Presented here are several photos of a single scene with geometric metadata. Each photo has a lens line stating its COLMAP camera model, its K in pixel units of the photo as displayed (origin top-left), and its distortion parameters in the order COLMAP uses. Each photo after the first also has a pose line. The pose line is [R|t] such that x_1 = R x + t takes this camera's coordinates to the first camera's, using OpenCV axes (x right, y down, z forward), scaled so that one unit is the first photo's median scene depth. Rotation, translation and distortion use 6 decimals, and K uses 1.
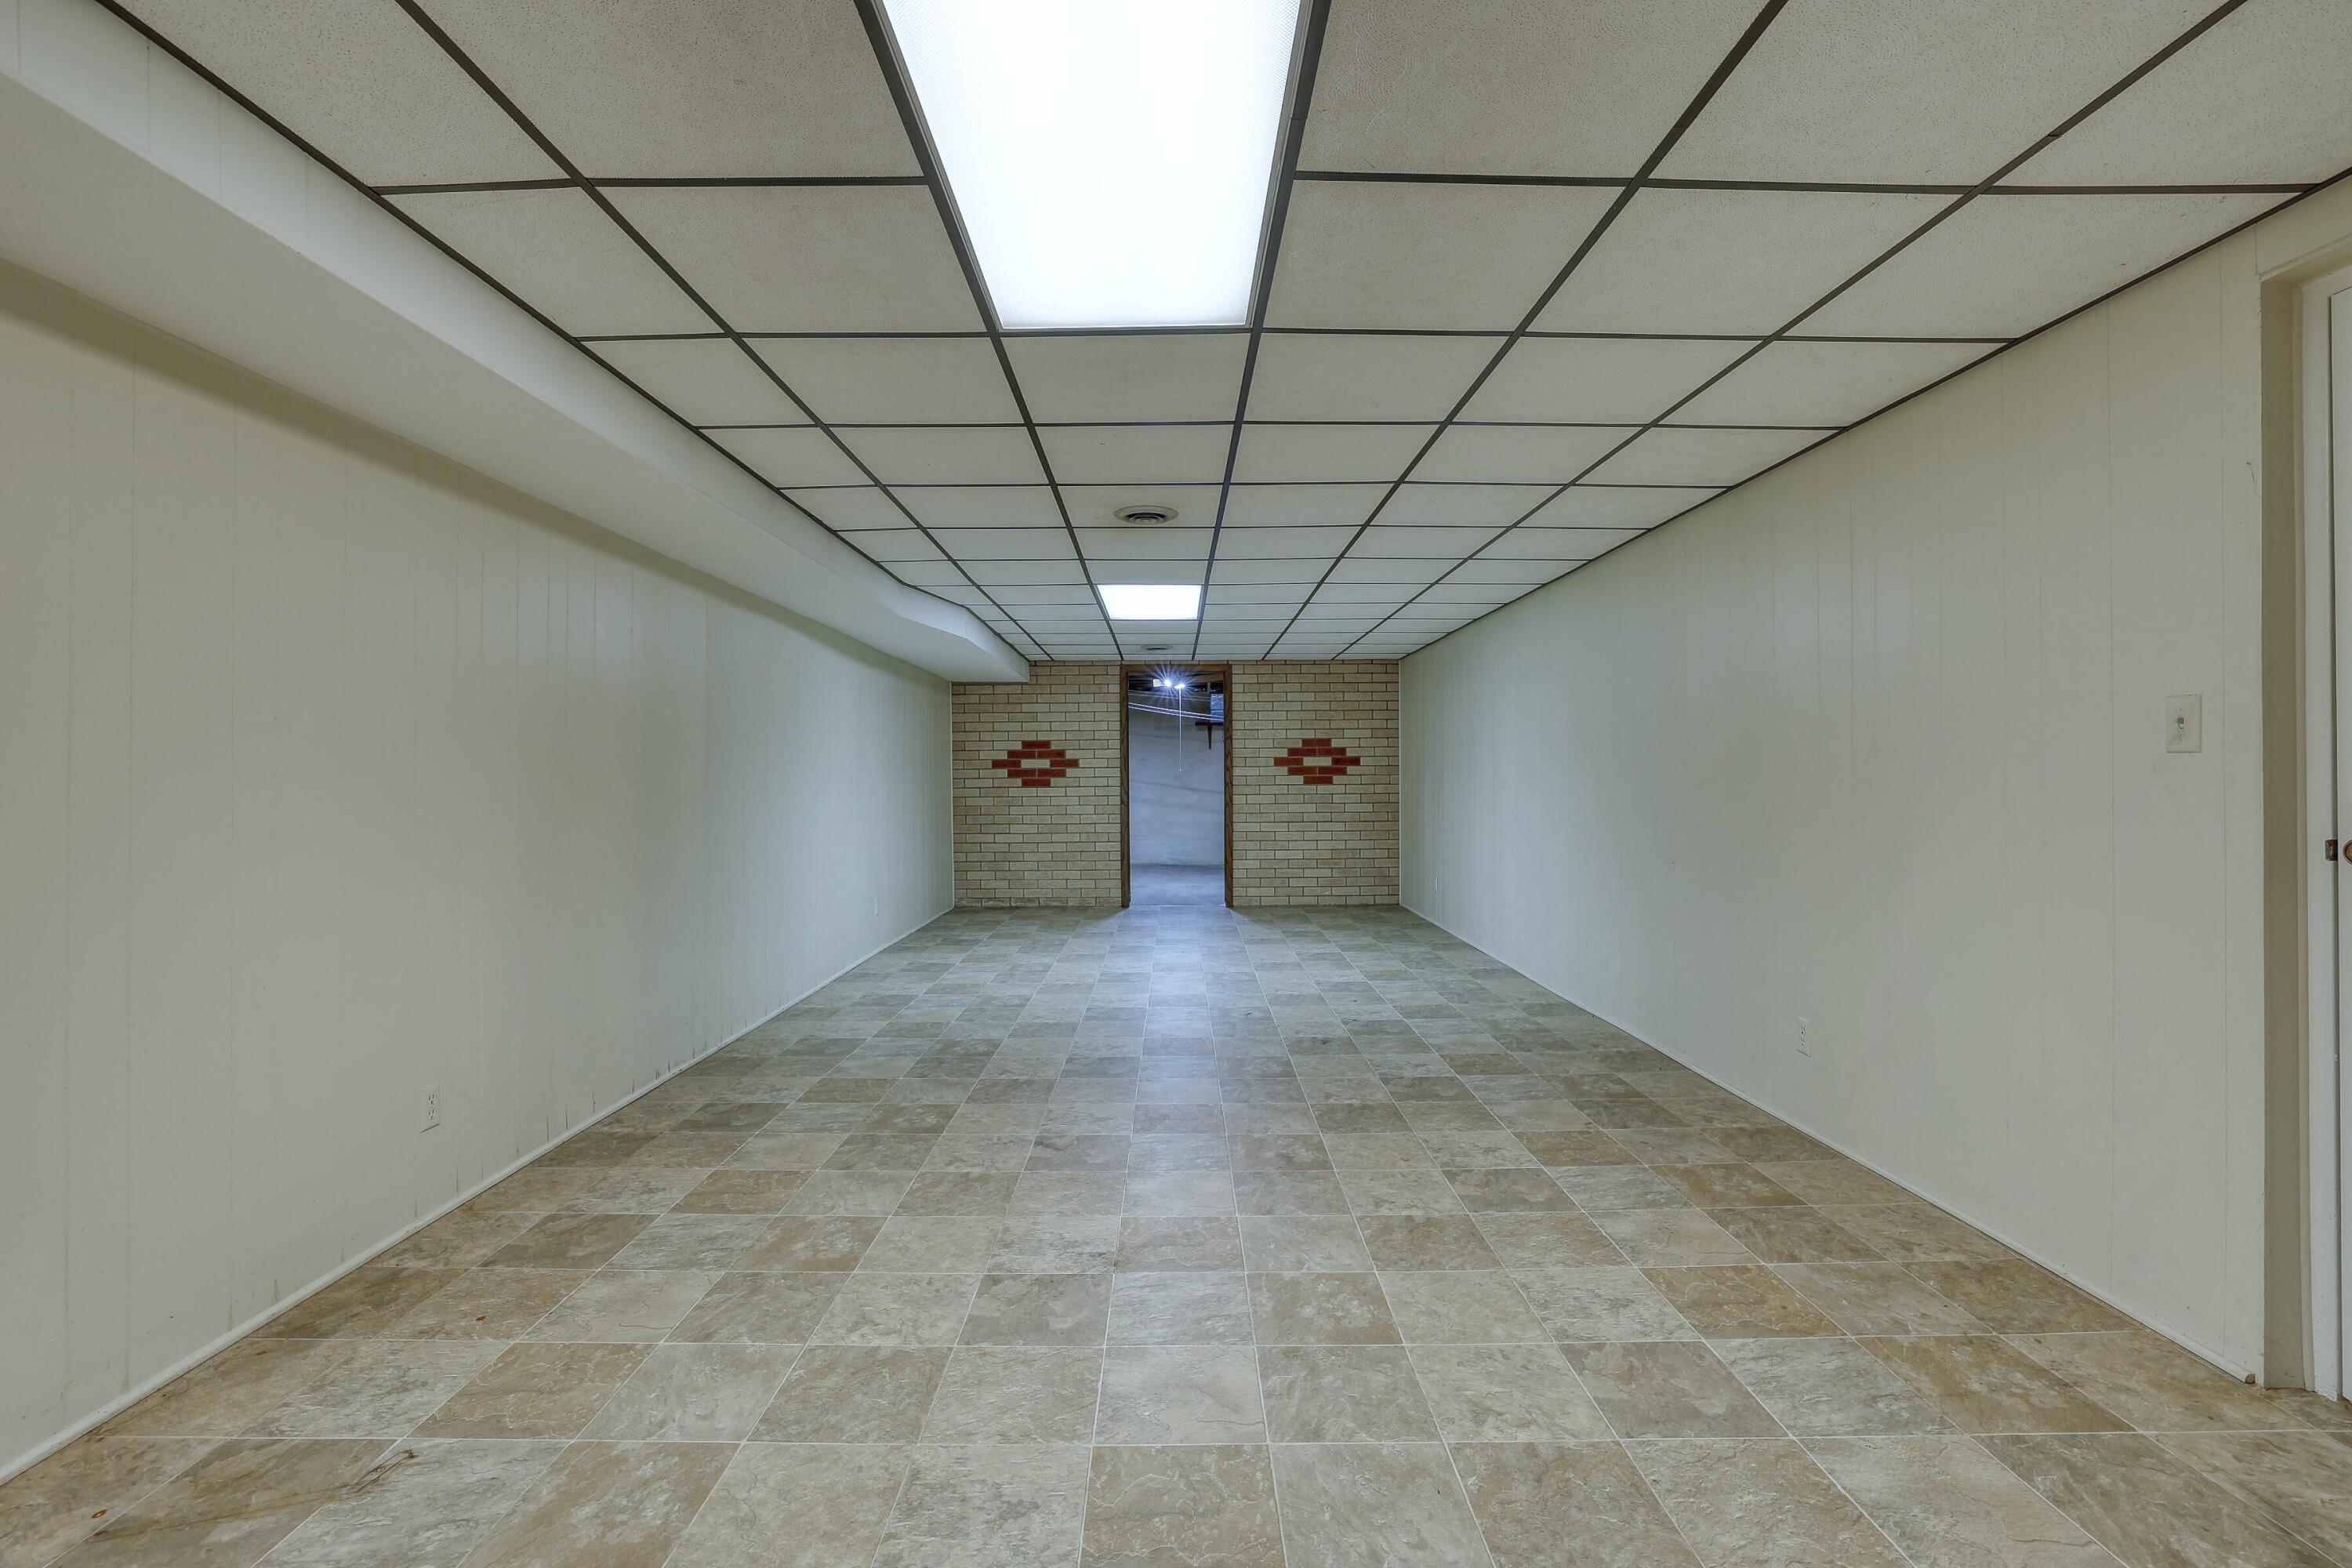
lens RADIAL K [[1012.0, 0, 1172.0], [0, 1012.0, 765.7], [0, 0, 1]] dist [-0.040258, 0.015941]
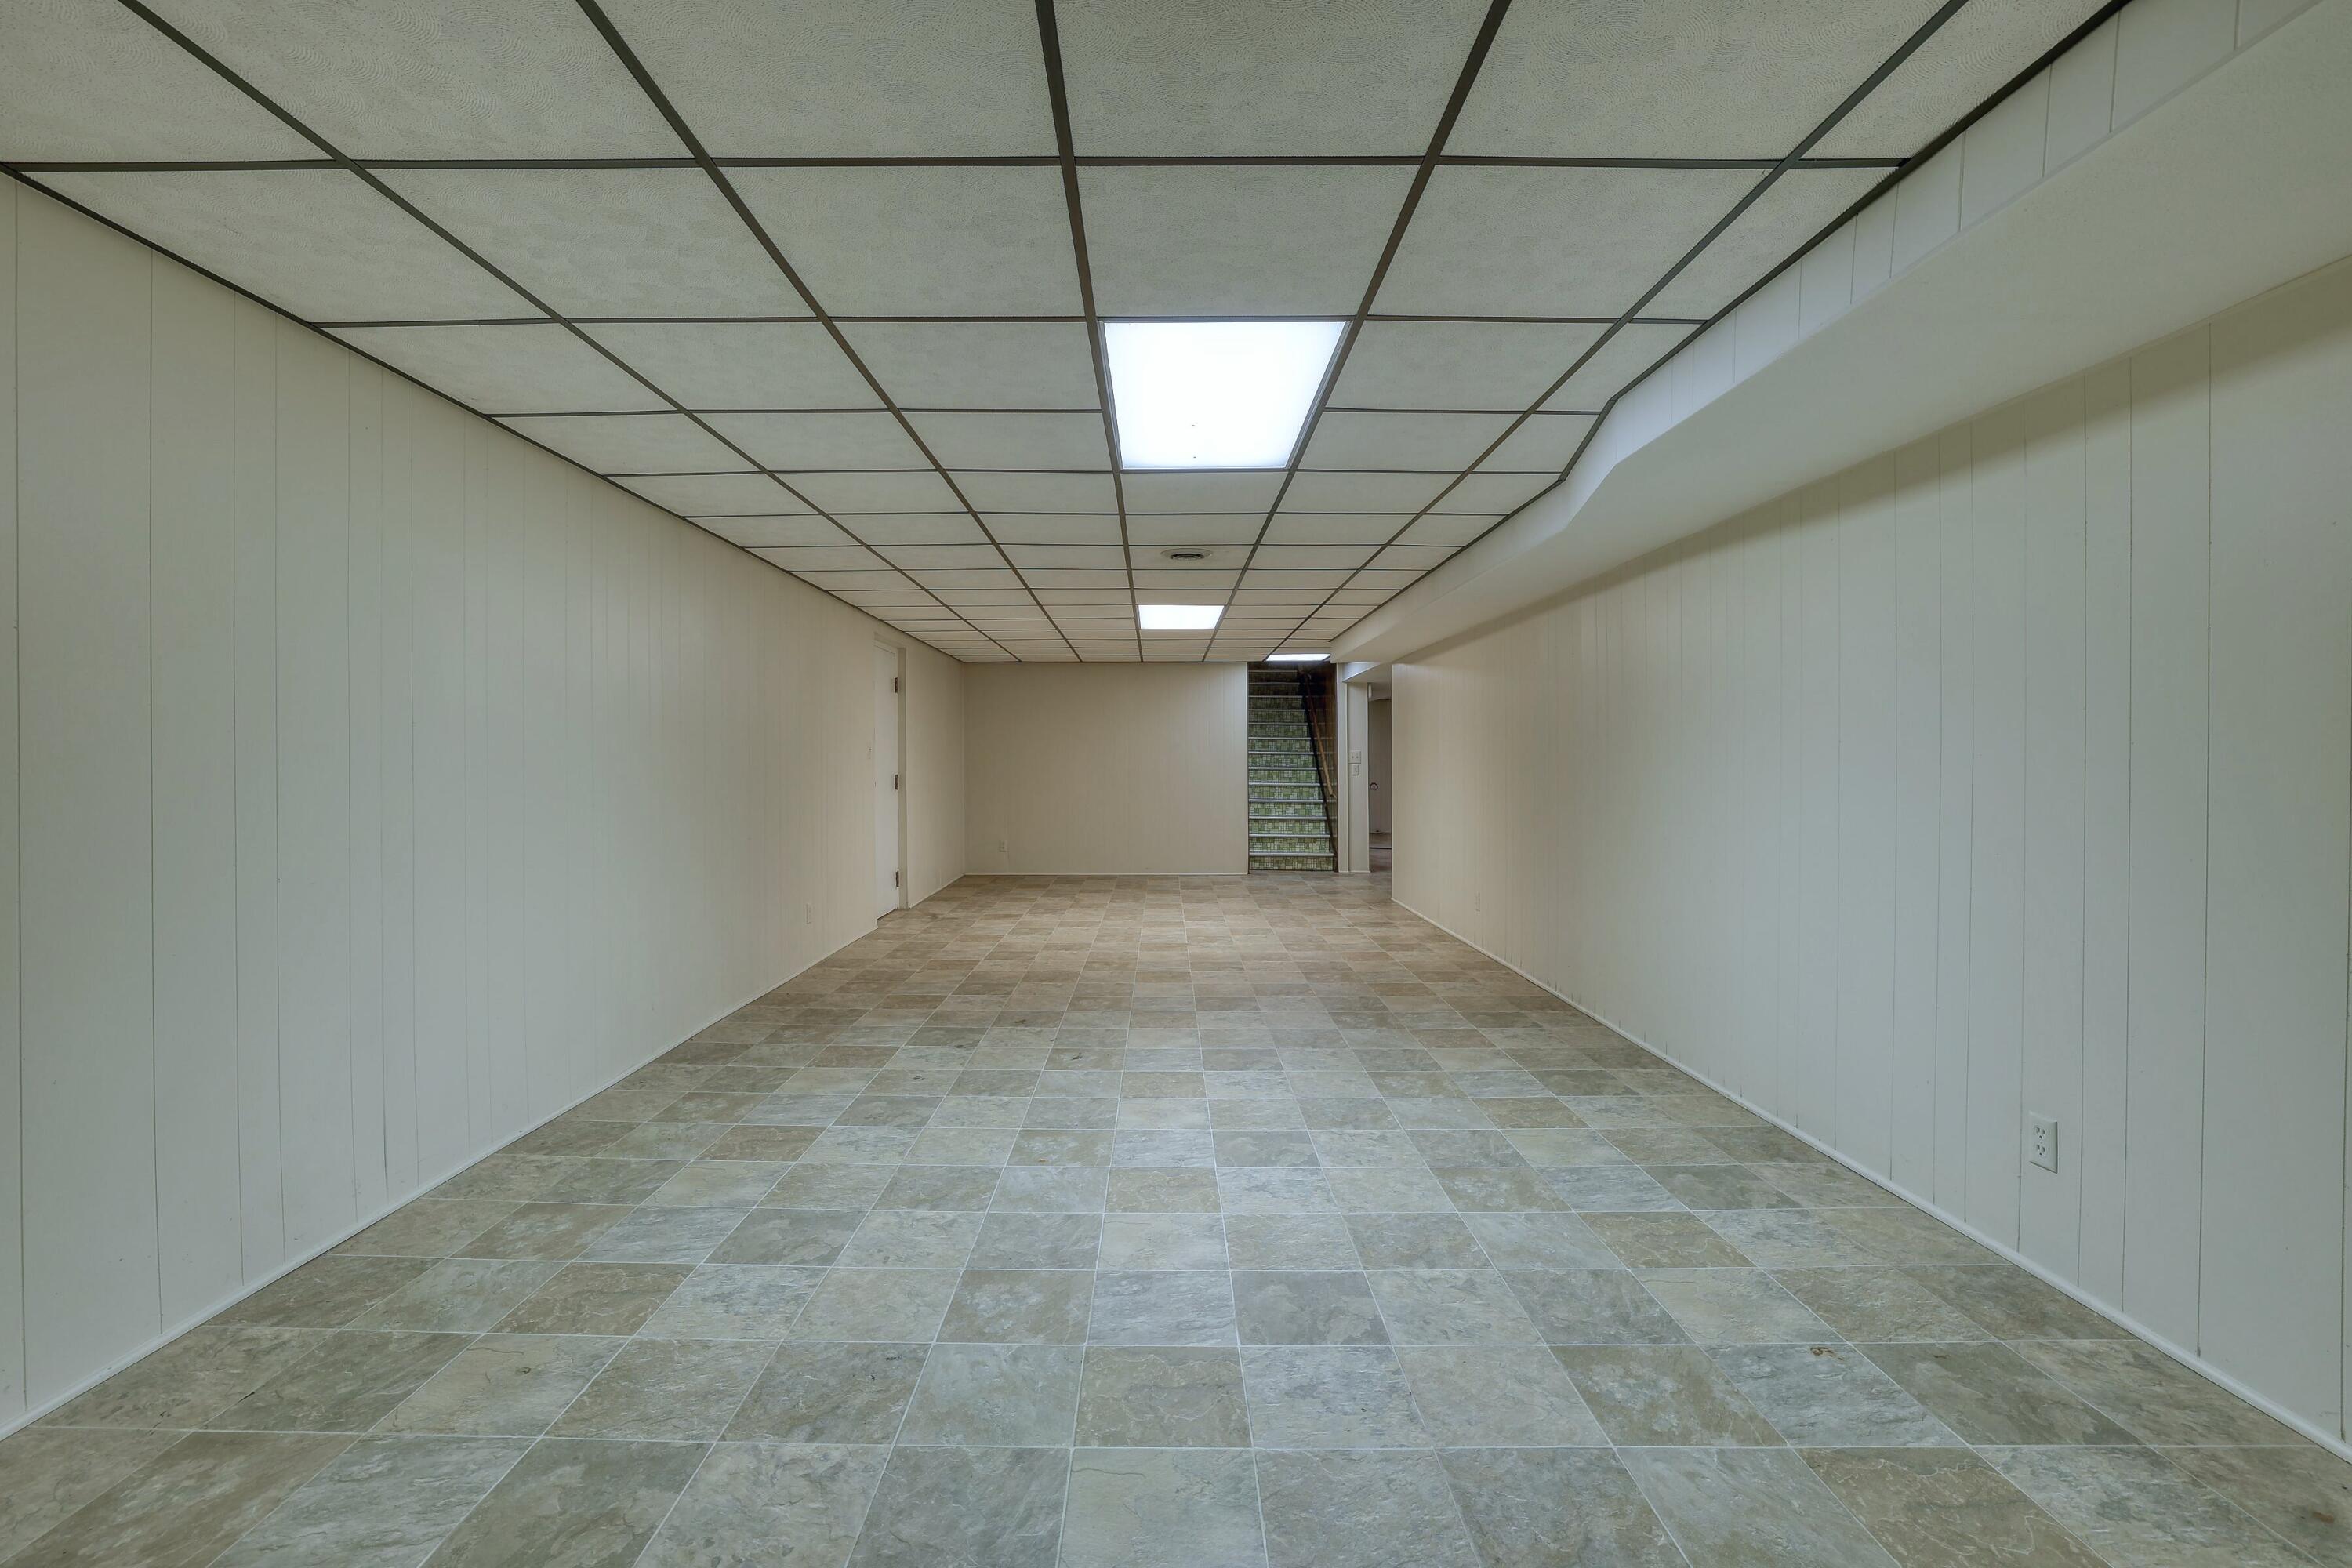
lens RADIAL K [[1012.0, 0, 1172.0], [0, 1012.0, 765.7], [0, 0, 1]] dist [-0.040258, 0.015941]
pose [[-0.999907, 0.003345, -0.013189, 0.002756], [0.003428, 0.999974, -0.006307, 0.004601], [0.013167, -0.006351, -0.999893, 0.543673]]
